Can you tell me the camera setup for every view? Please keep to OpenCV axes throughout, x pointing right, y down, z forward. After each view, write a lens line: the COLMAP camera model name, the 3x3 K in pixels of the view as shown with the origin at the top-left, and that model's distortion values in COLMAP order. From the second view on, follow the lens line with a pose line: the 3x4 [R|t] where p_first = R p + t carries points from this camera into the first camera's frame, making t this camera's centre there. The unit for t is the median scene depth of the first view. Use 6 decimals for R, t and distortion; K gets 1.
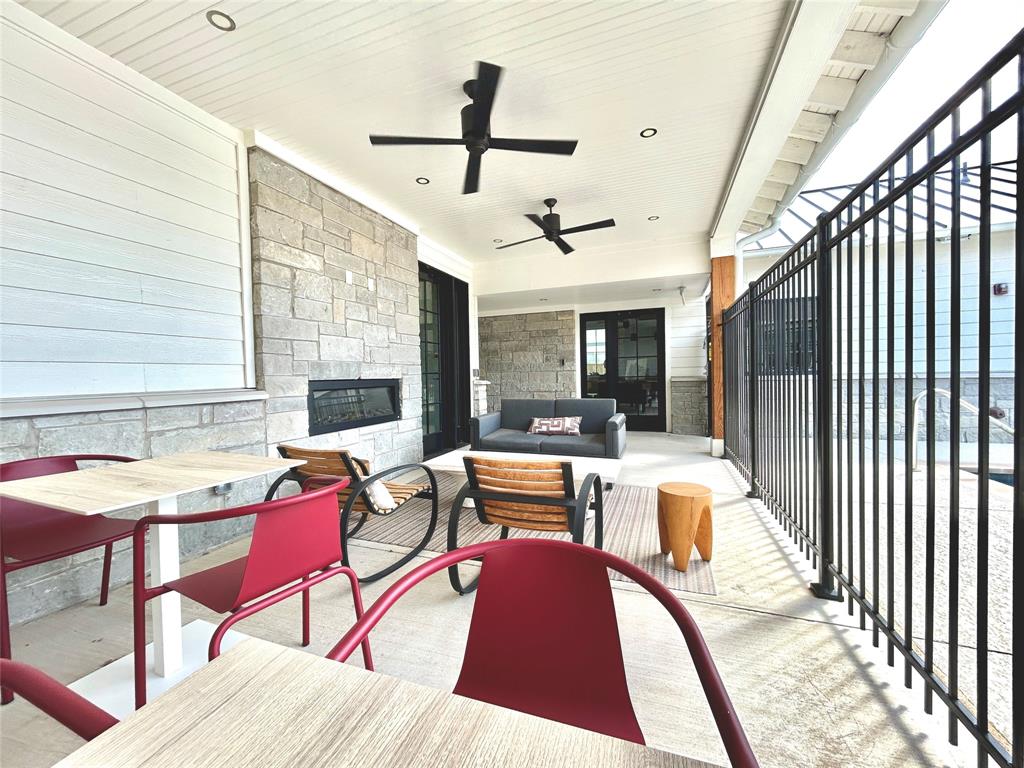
lens RADIAL K [[413.5, 0, 512.0], [0, 413.5, 384.0], [0, 0, 1]] dist [0.001494, 0.000159]
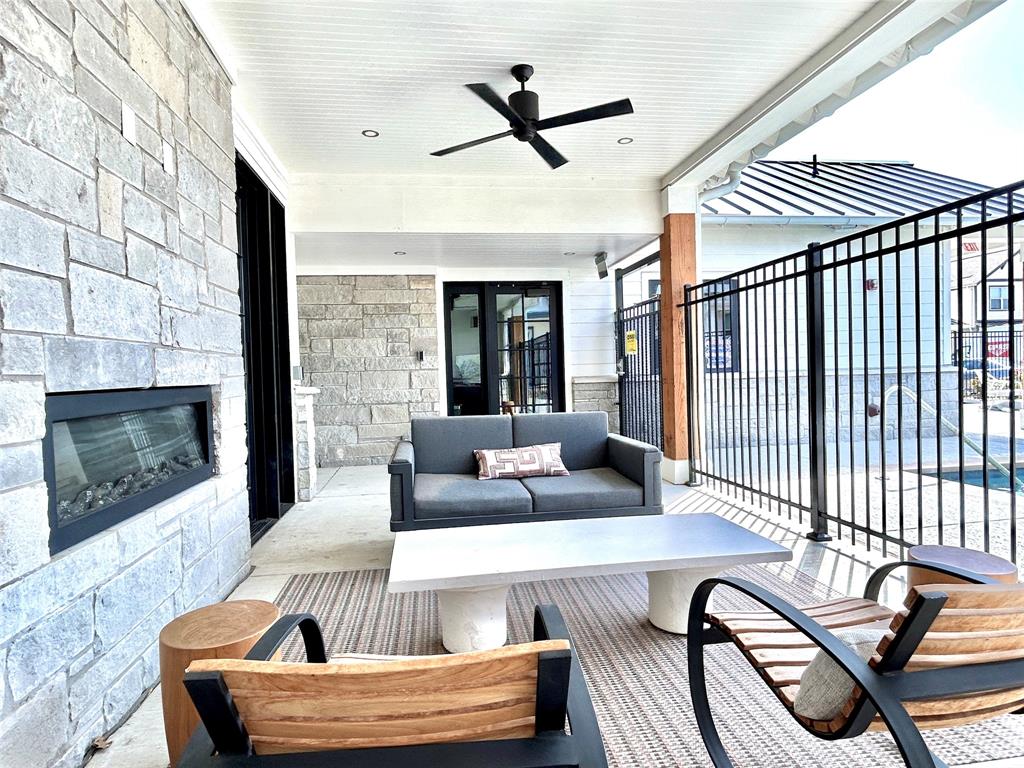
lens RADIAL K [[556.9, 0, 512.0], [0, 556.9, 384.0], [0, 0, 1]] dist [-0.003096, 0.000358]
pose [[0.878225, -0.016753, 0.477953, -0.286298], [0.021909, 0.999746, -0.005214, -0.004120], [-0.477745, 0.015051, 0.878370, 0.325391]]
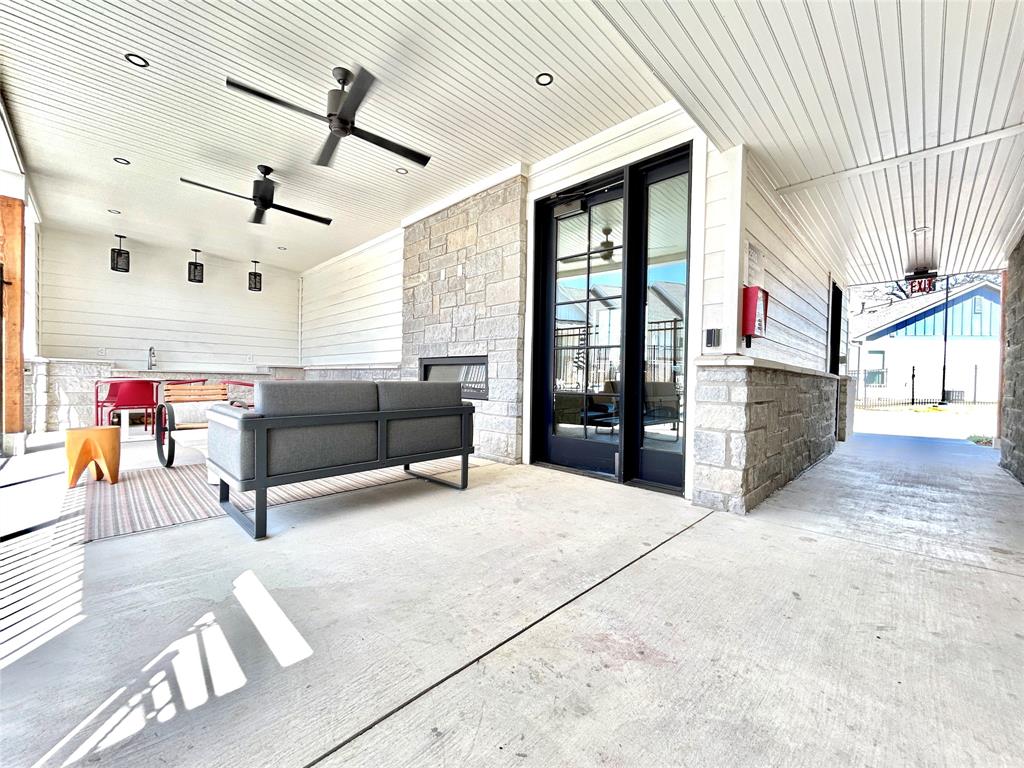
lens RADIAL K [[413.5, 0, 512.0], [0, 413.5, 384.0], [0, 0, 1]] dist [0.001494, 0.000159]
pose [[-0.411752, 0.025995, -0.910925, 0.565079], [-0.028266, 0.998748, 0.041278, 0.010716], [0.910857, 0.042744, -0.410502, 1.474989]]
